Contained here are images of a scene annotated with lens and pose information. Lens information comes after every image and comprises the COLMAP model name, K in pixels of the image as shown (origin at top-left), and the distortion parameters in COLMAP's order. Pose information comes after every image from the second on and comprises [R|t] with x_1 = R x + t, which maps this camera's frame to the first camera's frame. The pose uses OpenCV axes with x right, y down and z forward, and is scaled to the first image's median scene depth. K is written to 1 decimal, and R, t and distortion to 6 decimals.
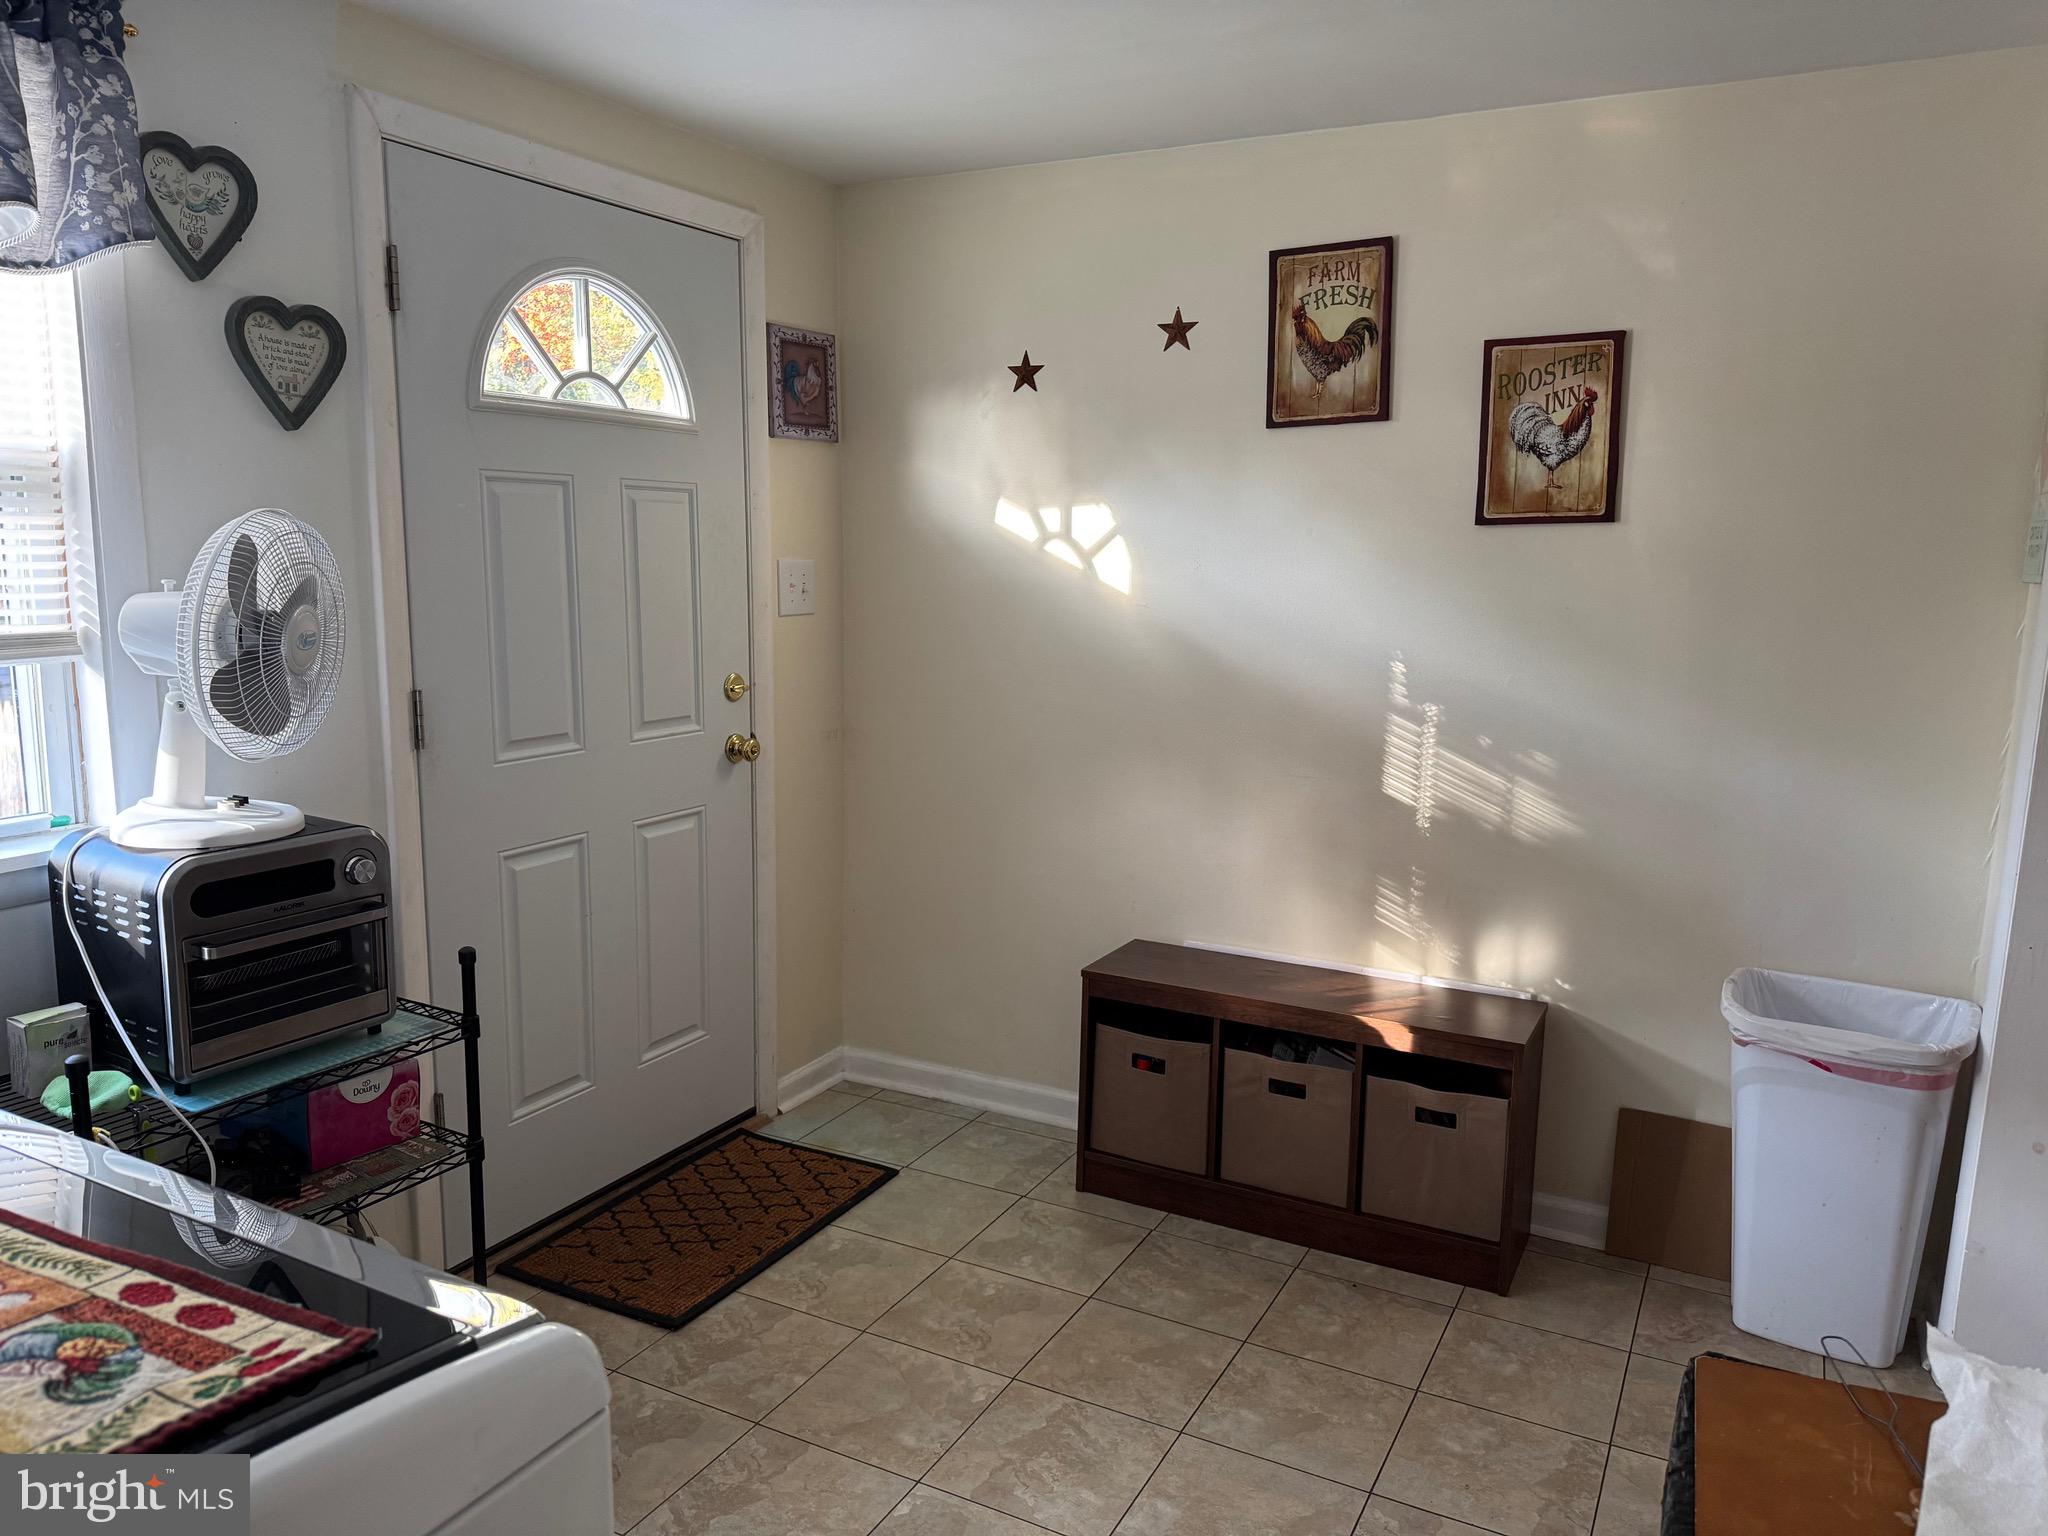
lens RADIAL K [[1427.6, 0, 1027.6], [0, 1427.6, 773.3], [0, 0, 1]] dist [0.021757, -0.056023]
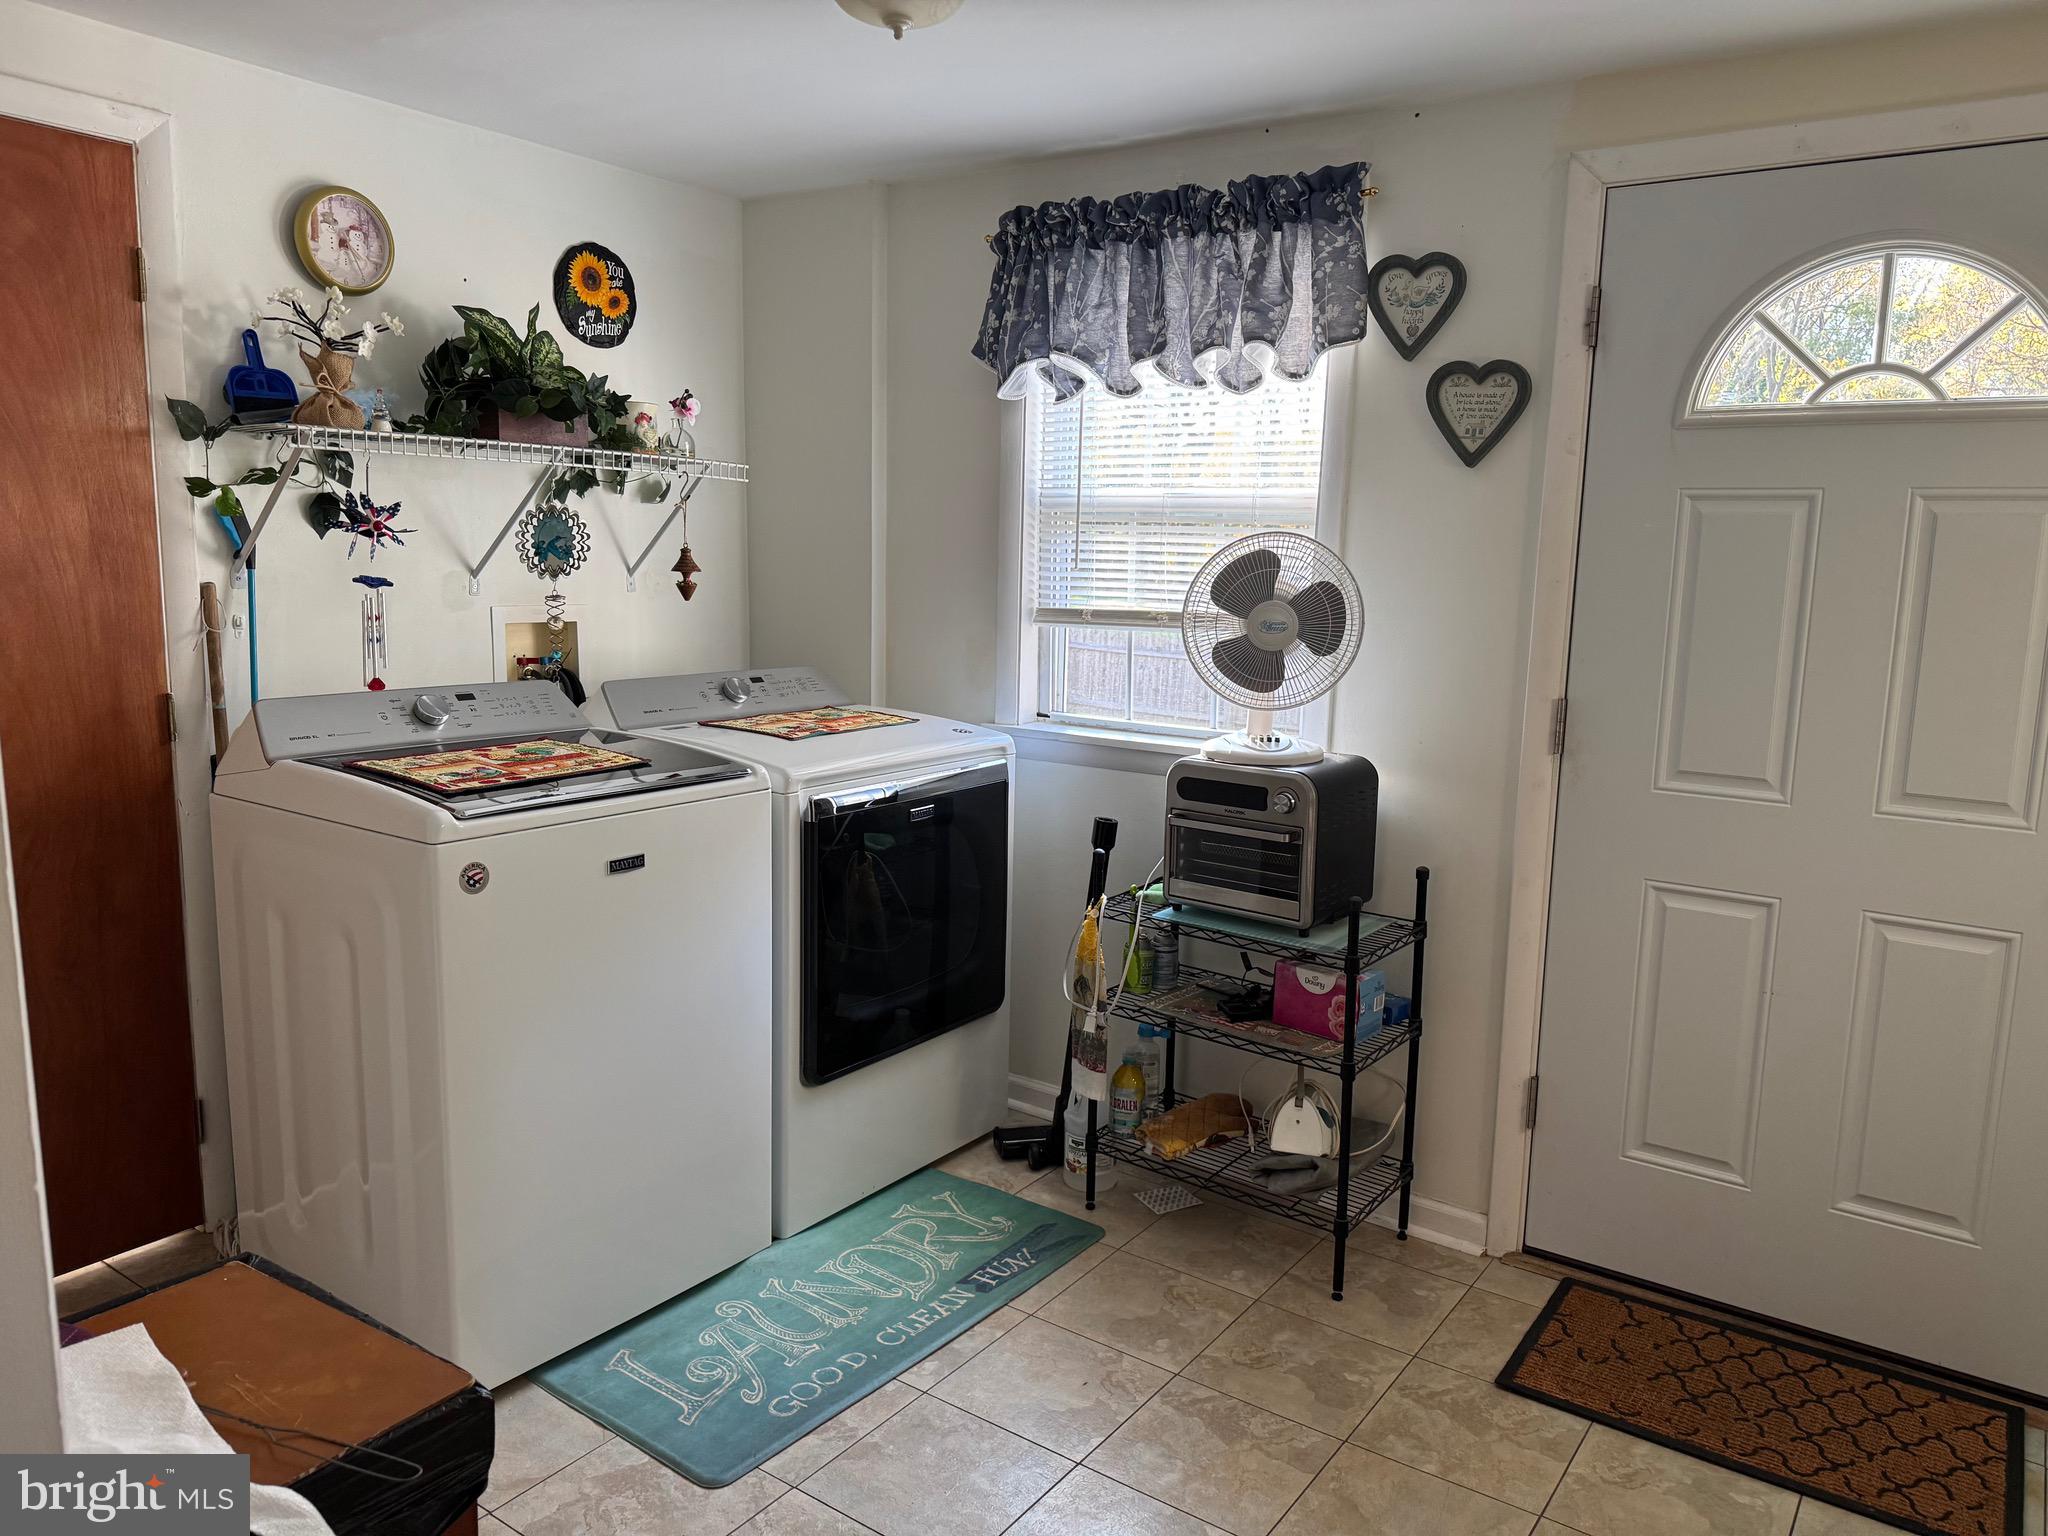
lens RADIAL K [[1427.6, 0, 1029.7], [0, 1427.6, 768.0], [0, 0, 1]] dist [0.021757, -0.056023]
pose [[-0.143605, 0.131949, -0.980799, 0.730950], [-0.183871, 0.970258, 0.157453, -0.108589], [0.972404, 0.202951, -0.115072, 0.787791]]
